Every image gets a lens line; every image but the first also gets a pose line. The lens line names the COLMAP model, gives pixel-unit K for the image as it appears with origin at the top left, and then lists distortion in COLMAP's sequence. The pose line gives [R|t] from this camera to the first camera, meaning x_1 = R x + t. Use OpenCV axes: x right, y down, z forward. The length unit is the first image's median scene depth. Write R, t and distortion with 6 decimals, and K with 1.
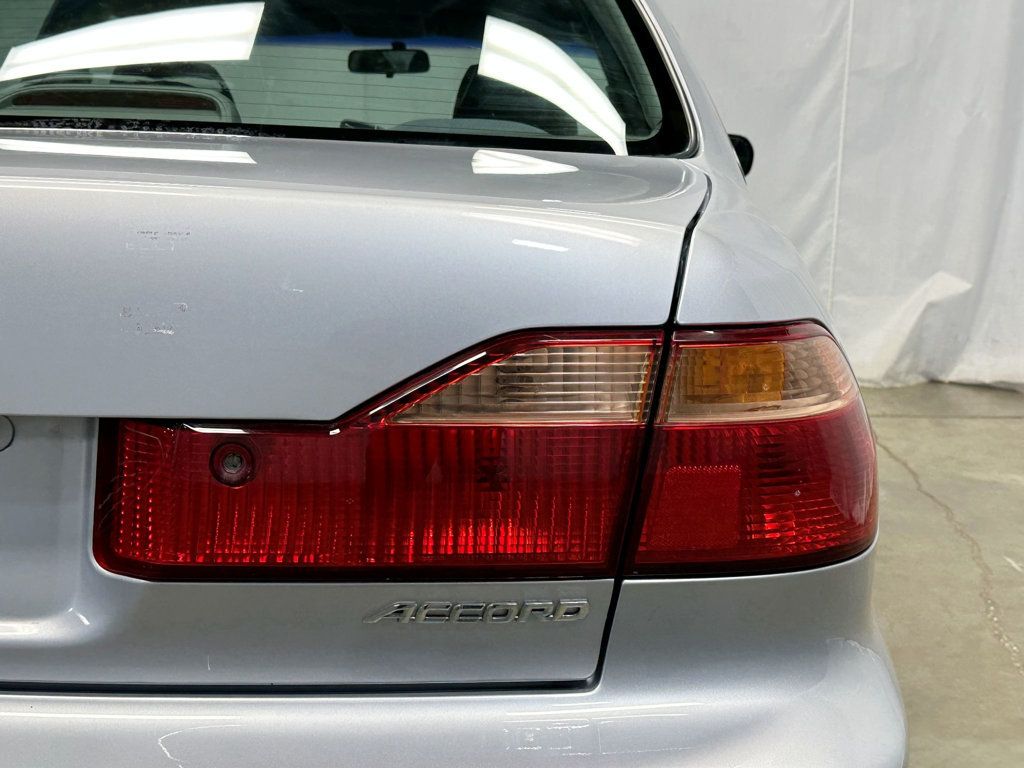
lens RADIAL K [[1297.7, 0, 547.2], [0, 1297.7, 394.7], [0, 0, 1]] dist [0.080040, 0.000000]
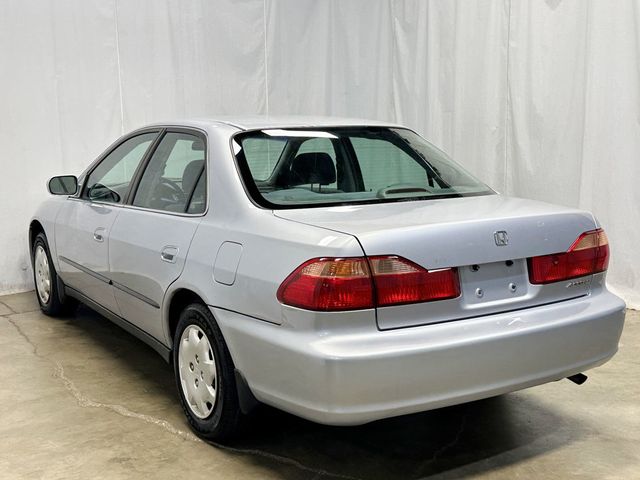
lens RADIAL K [[811.1, 0, 321.2], [0, 811.1, 242.6], [0, 0, 1]] dist [0.080040, 0.000000]
pose [[0.819850, -0.107865, 0.562326, -2.759717], [0.131276, 0.991345, -0.001237, -0.142285], [-0.557326, 0.074834, 0.826914, -1.249074]]
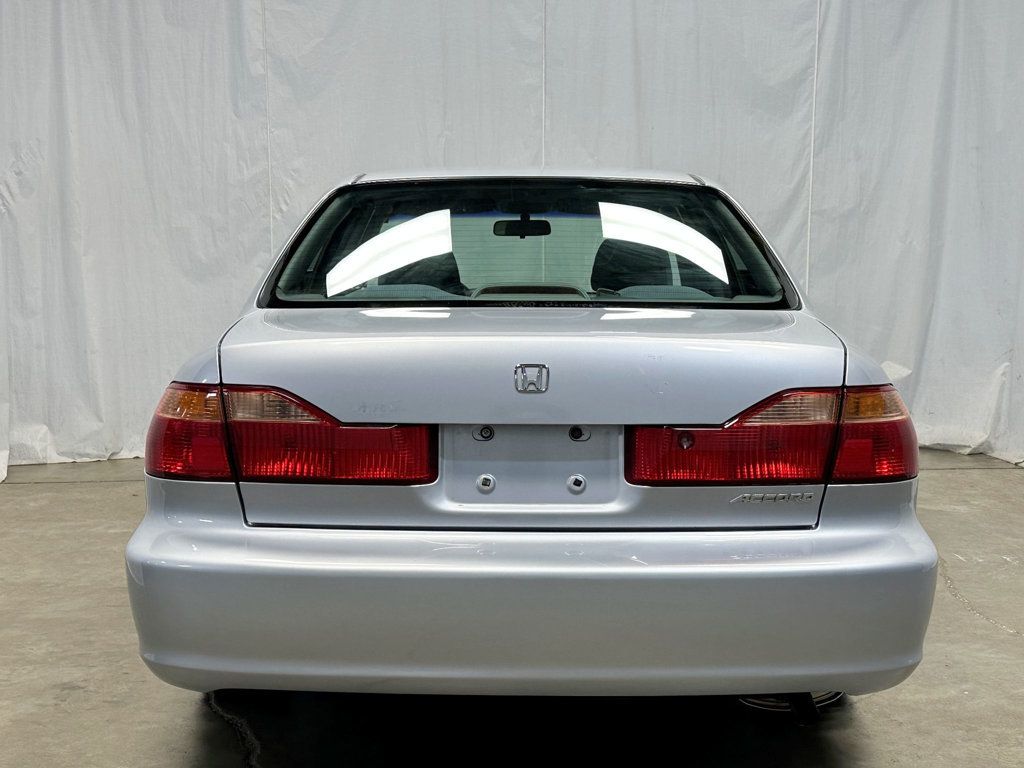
lens RADIAL K [[1297.7, 0, 502.5], [0, 1297.7, 385.9], [0, 0, 1]] dist [0.080040, 0.000000]
pose [[0.999426, -0.021173, 0.026450, -0.617521], [0.023195, 0.996632, -0.078657, 0.128096], [-0.024696, 0.079225, 0.996551, -1.506141]]
